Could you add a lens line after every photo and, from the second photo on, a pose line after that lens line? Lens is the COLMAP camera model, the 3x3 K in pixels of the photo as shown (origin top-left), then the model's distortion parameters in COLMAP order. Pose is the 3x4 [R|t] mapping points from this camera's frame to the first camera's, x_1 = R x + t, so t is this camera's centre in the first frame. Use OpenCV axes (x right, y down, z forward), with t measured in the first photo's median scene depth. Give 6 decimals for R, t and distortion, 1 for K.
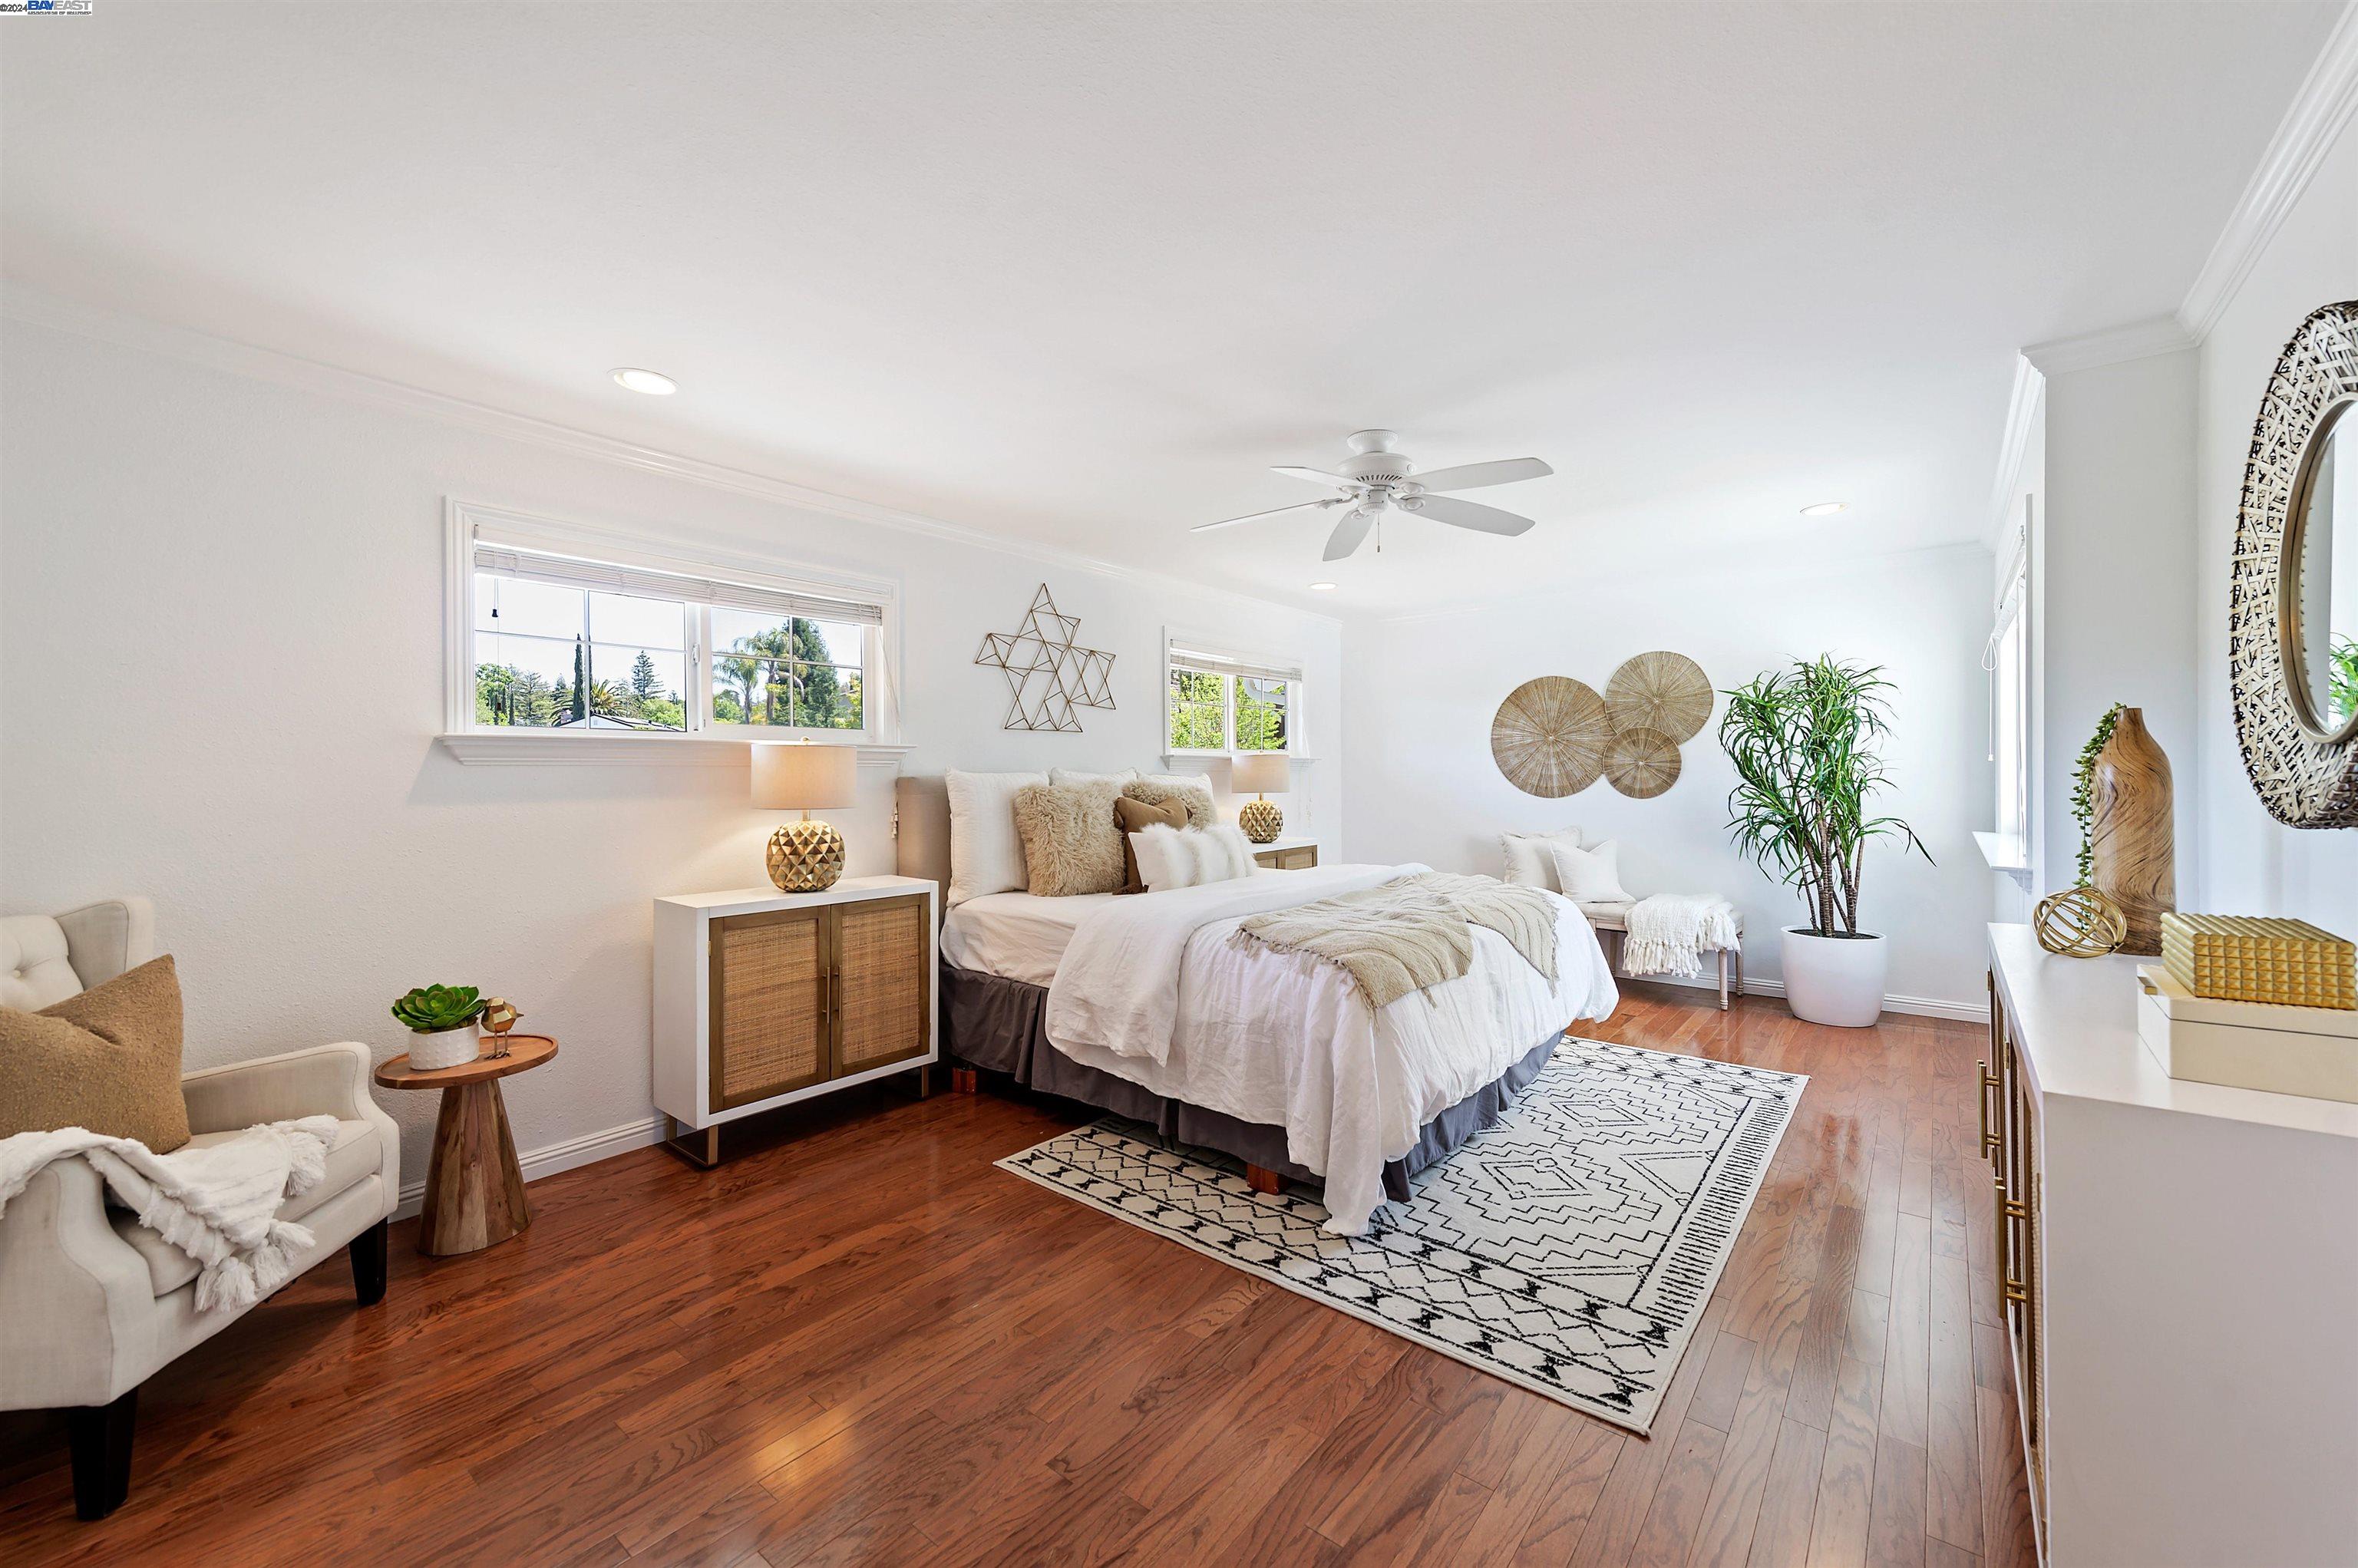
lens RADIAL K [[948.3, 0, 1197.4], [0, 948.3, 773.6], [0, 0, 1]] dist [0.002758, -0.001216]
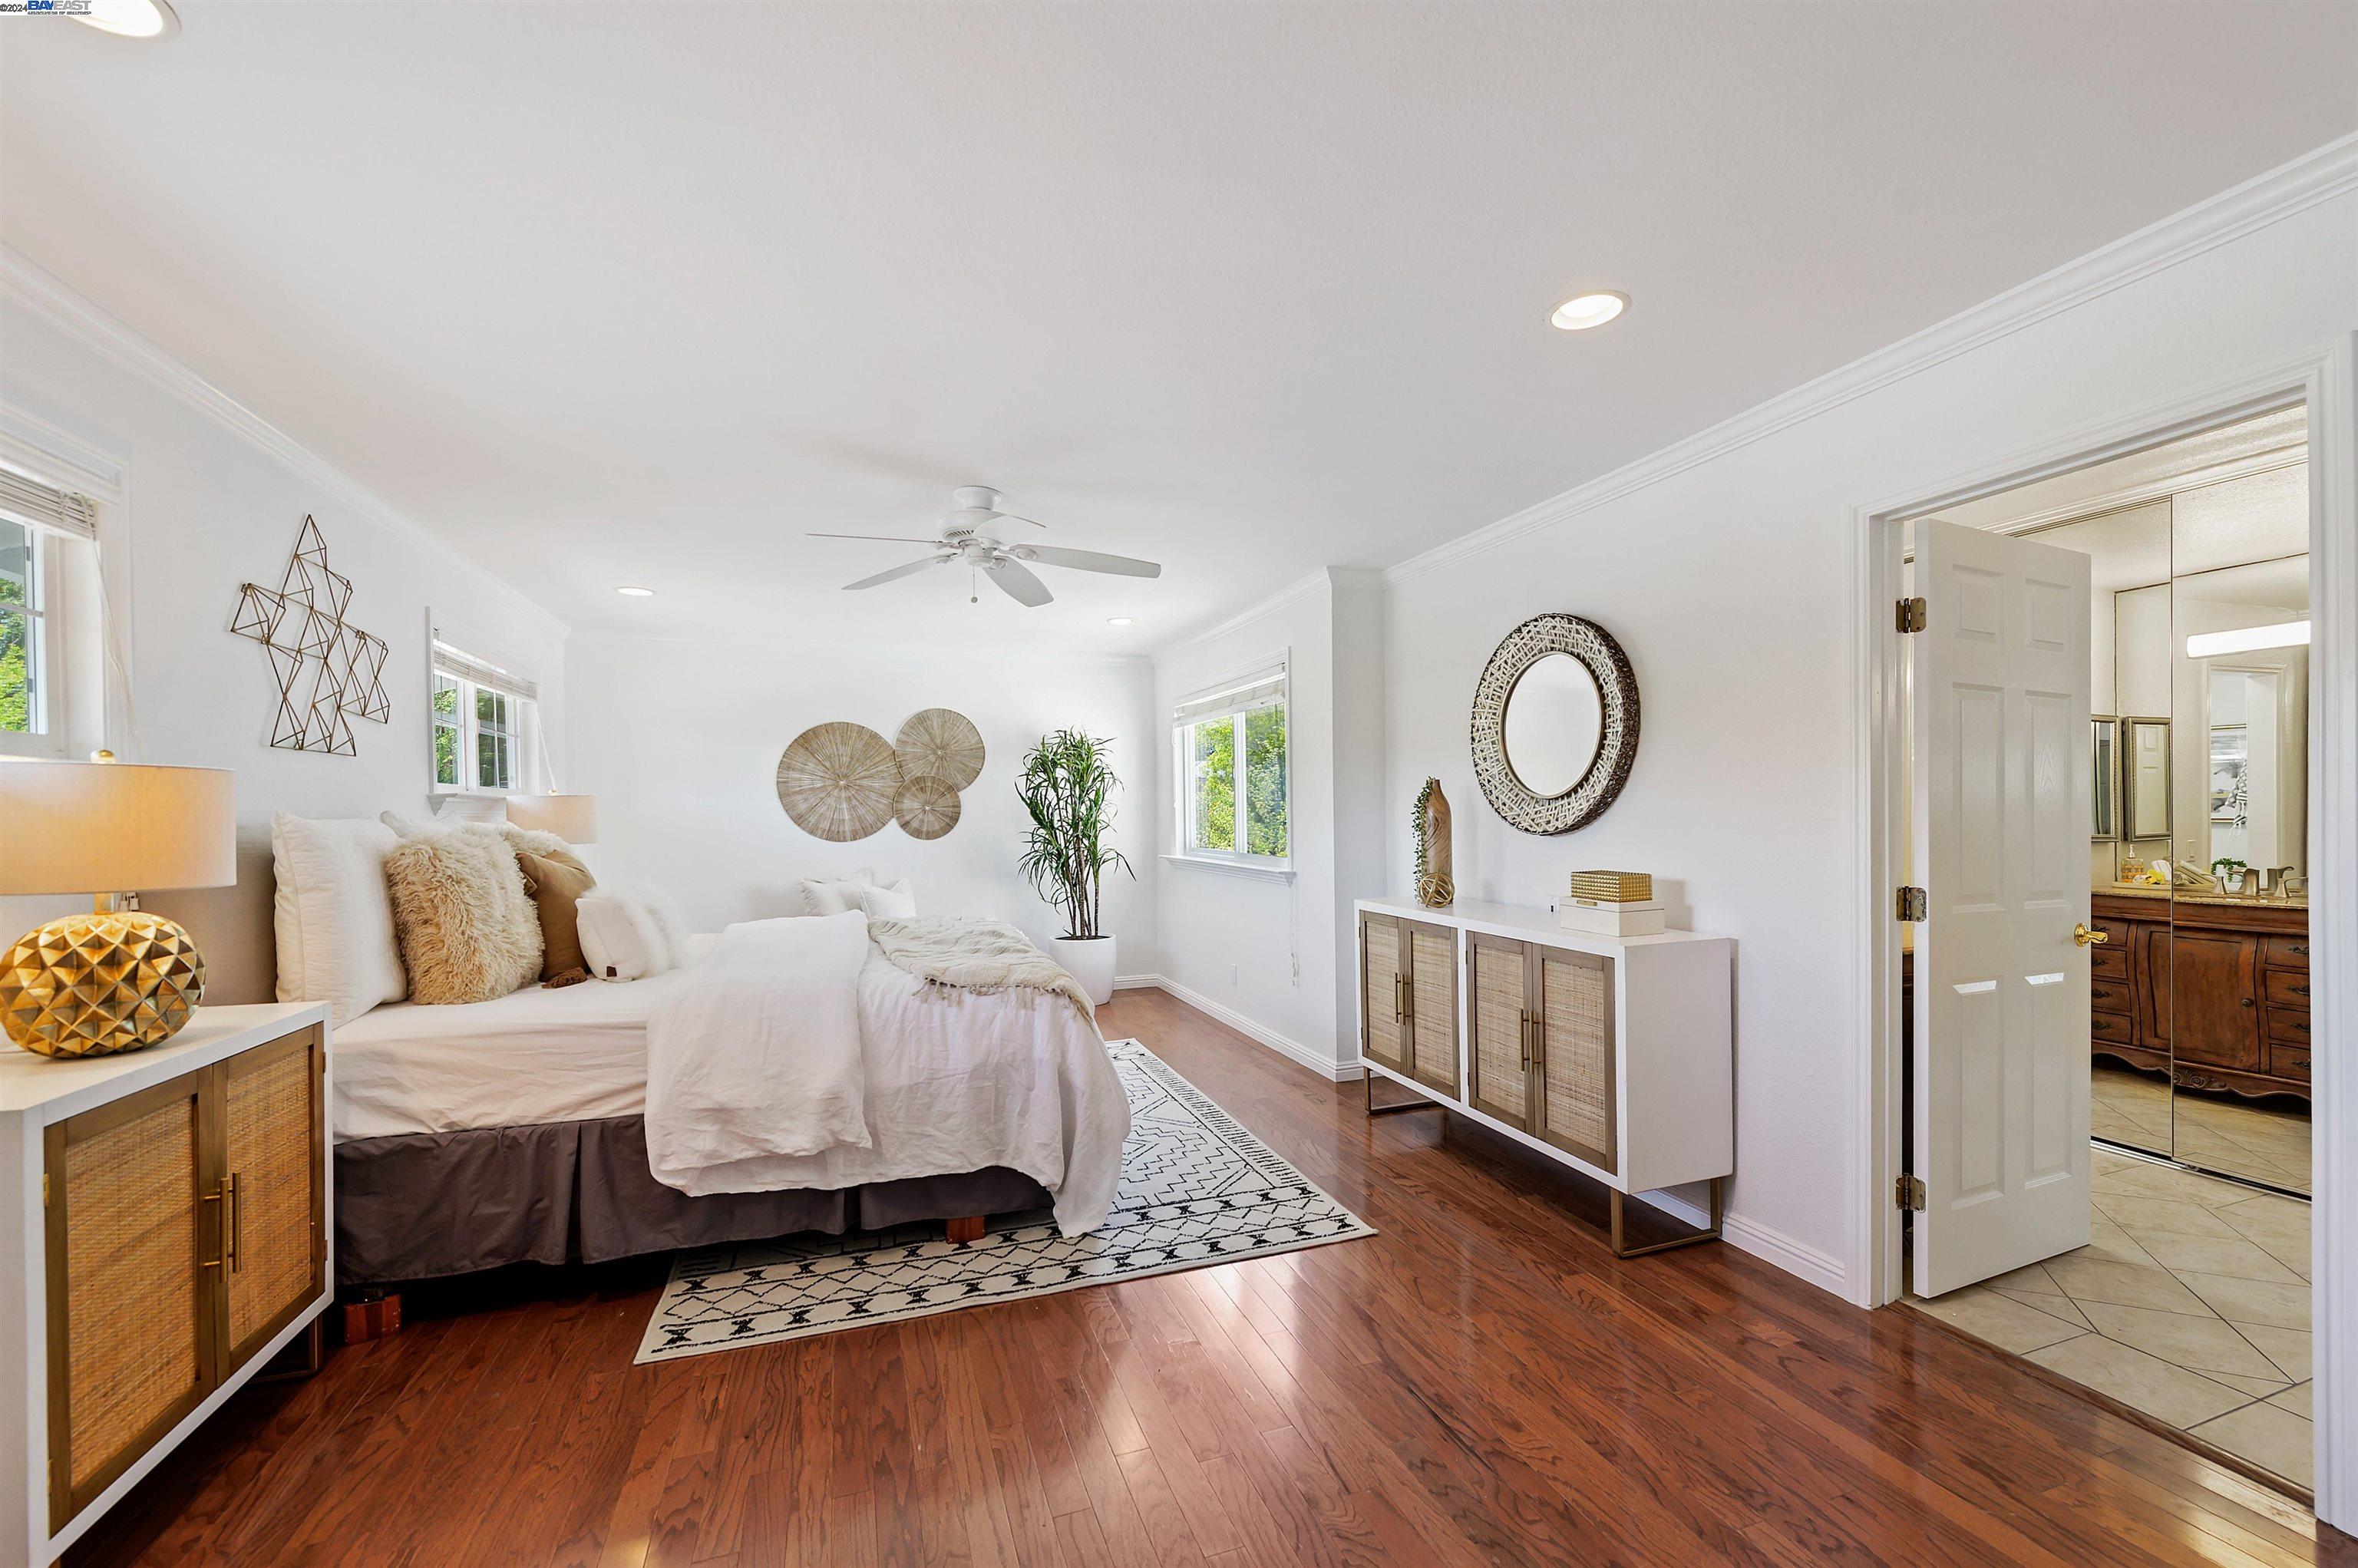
lens RADIAL K [[948.3, 0, 1255.4], [0, 948.3, 812.9], [0, 0, 1]] dist [0.002758, -0.001216]
pose [[0.497017, -0.001468, 0.867739, -0.553129], [0.007326, 0.999970, -0.002504, 0.000795], [-0.867710, 0.007602, 0.497013, 0.215437]]
